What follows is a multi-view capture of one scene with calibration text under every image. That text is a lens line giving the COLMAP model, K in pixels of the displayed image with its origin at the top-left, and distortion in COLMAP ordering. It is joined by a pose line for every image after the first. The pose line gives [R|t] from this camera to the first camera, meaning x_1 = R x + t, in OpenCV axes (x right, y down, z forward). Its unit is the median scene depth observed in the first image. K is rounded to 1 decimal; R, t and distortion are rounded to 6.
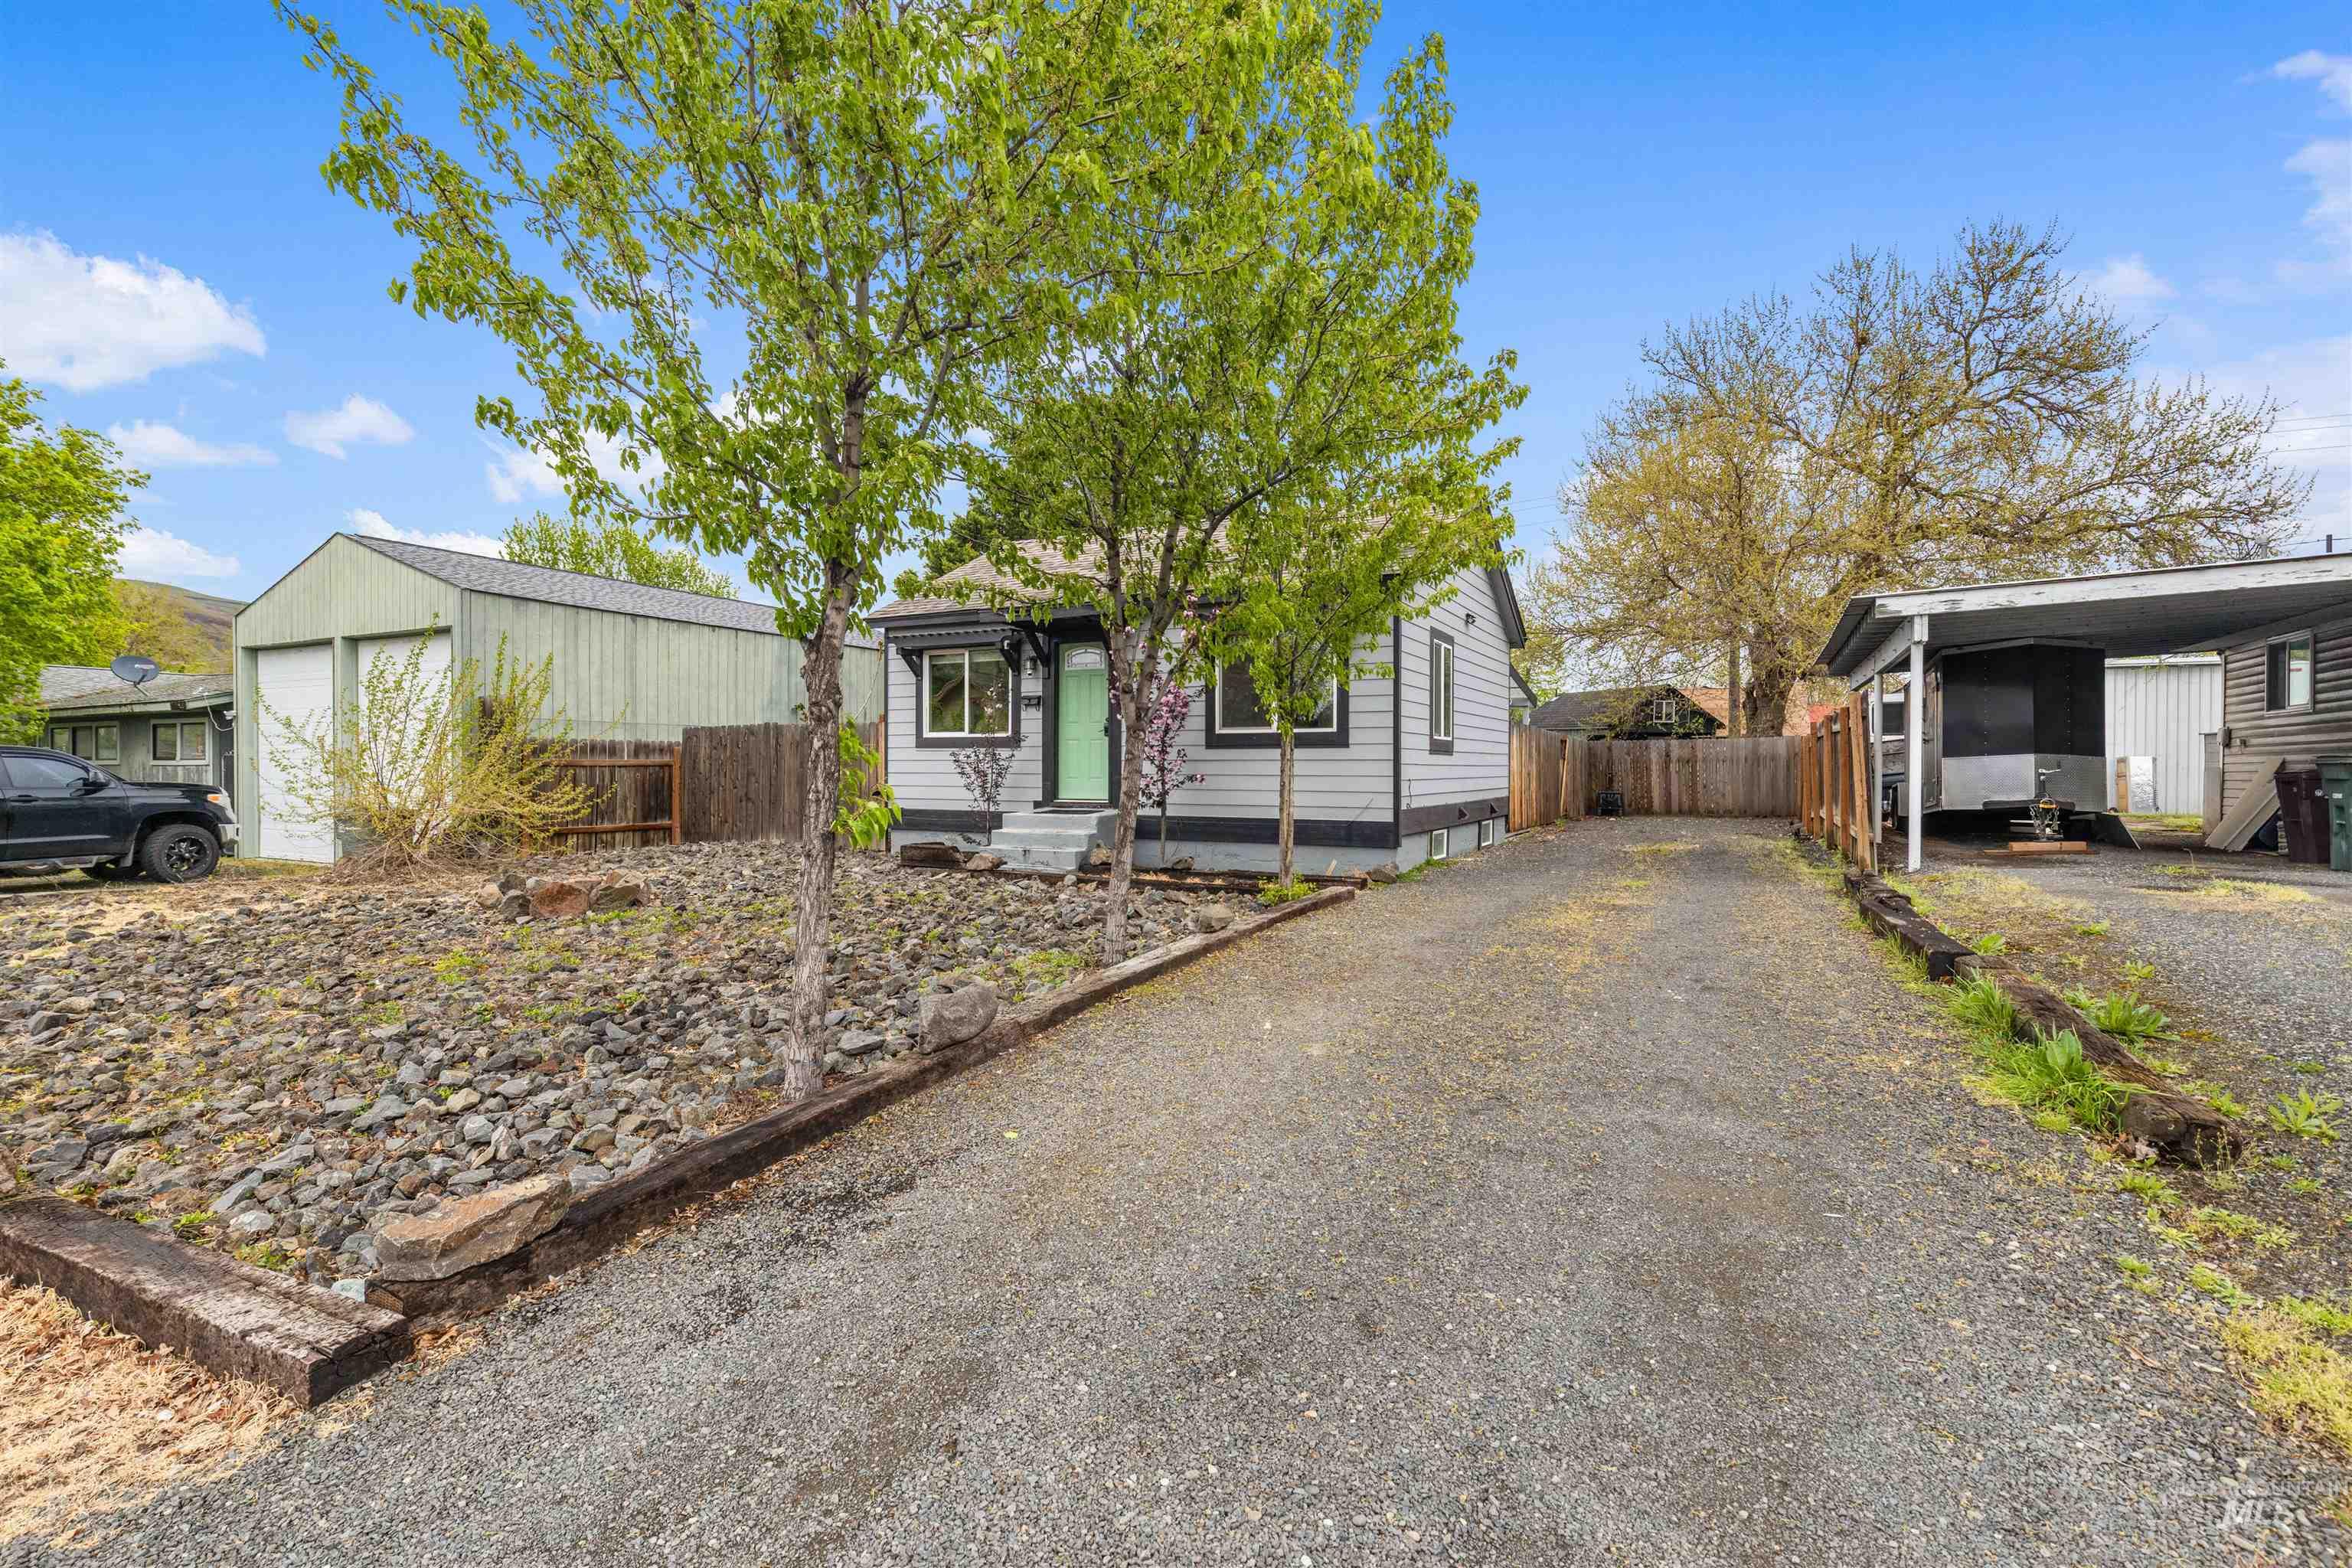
lens RADIAL K [[1073.5, 0, 1168.9], [0, 1073.5, 782.5], [0, 0, 1]] dist [0.002789, 0.000197]
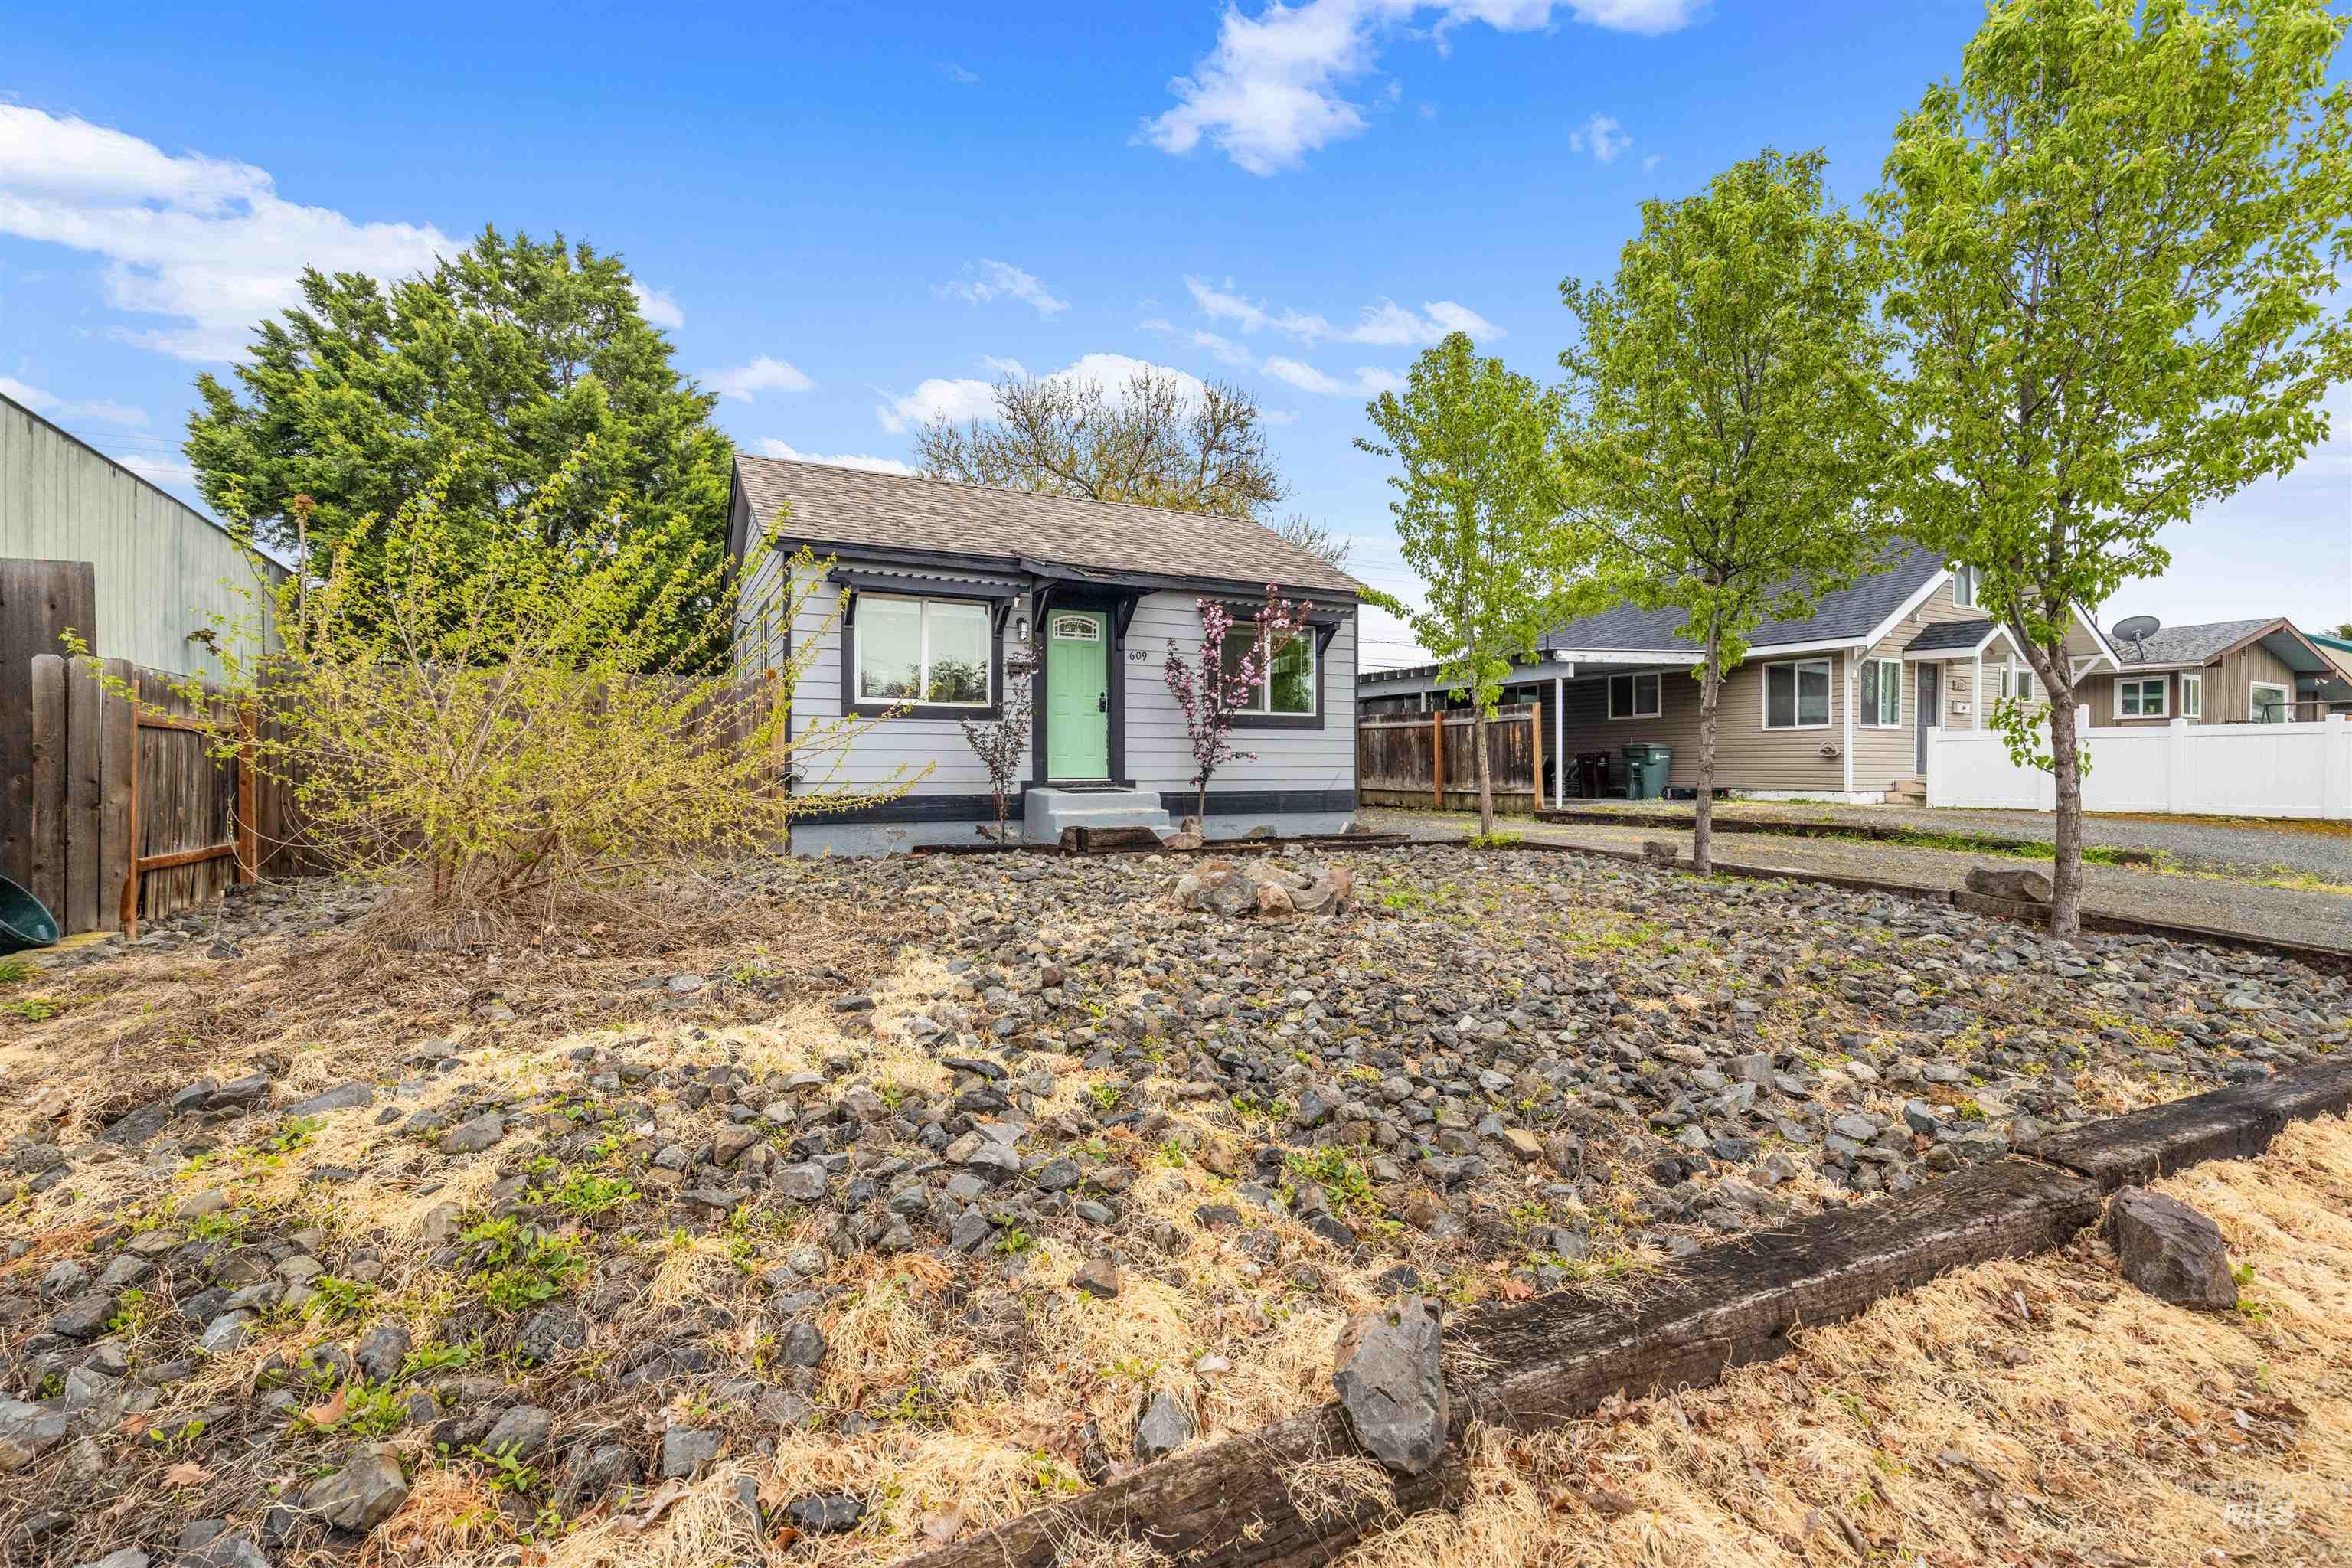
lens RADIAL K [[1073.5, 0, 1176.1], [0, 1073.5, 768.9], [0, 0, 1]] dist [0.002789, 0.000197]
pose [[0.530238, -0.016356, 0.847691, -0.717915], [0.001329, 0.999829, 0.018461, -0.008229], [-0.847848, -0.008662, 0.530169, 0.370931]]
